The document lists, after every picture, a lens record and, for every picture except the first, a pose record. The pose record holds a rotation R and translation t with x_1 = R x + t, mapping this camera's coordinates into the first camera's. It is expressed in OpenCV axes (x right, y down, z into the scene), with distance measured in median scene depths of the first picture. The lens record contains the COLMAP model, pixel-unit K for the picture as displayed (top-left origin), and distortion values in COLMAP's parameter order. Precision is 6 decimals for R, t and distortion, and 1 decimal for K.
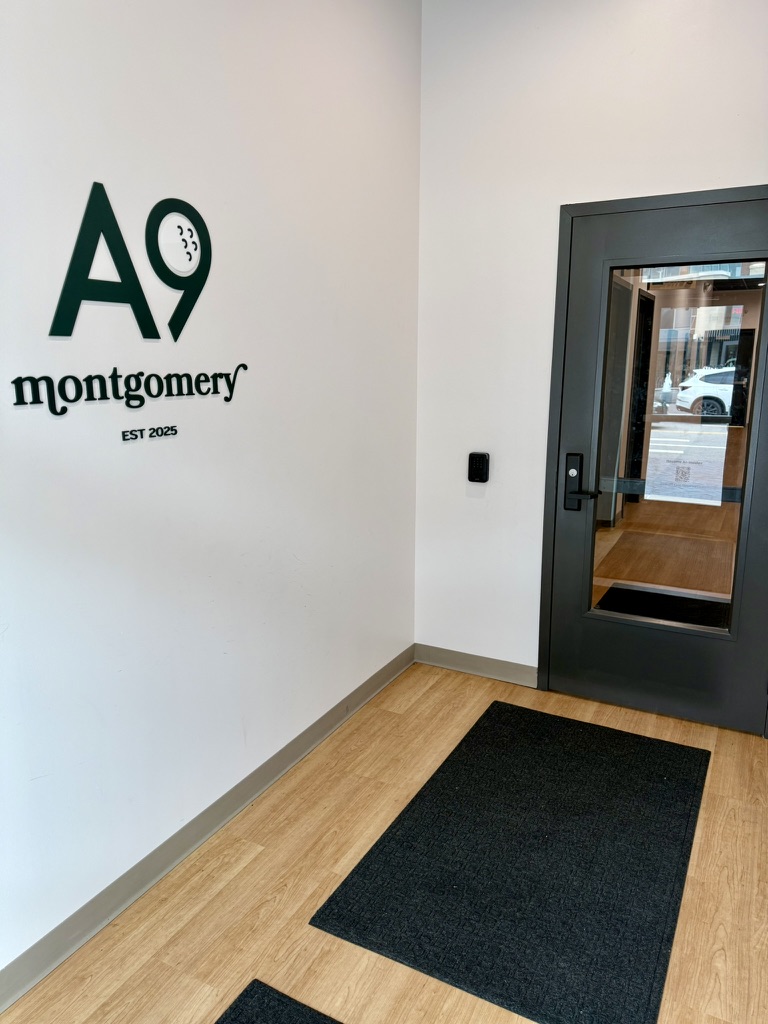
lens RADIAL K [[700.1, 0, 384.0], [0, 700.1, 512.0], [0, 0, 1]] dist [0.077006, -0.110446]
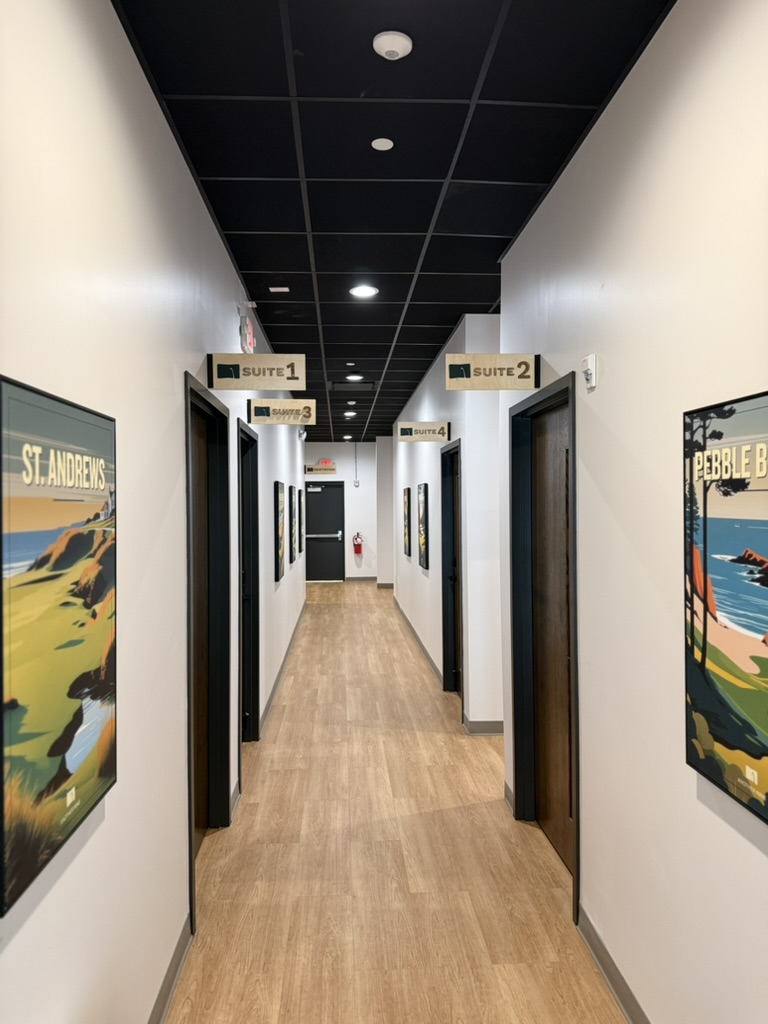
lens RADIAL K [[700.1, 0, 384.0], [0, 700.1, 512.0], [0, 0, 1]] dist [0.077006, -0.110446]
pose [[0.847418, -0.008719, 0.530855, 0.128230], [0.116840, 0.978416, -0.170445, -0.102847], [-0.517910, 0.206463, 0.830146, 0.401262]]
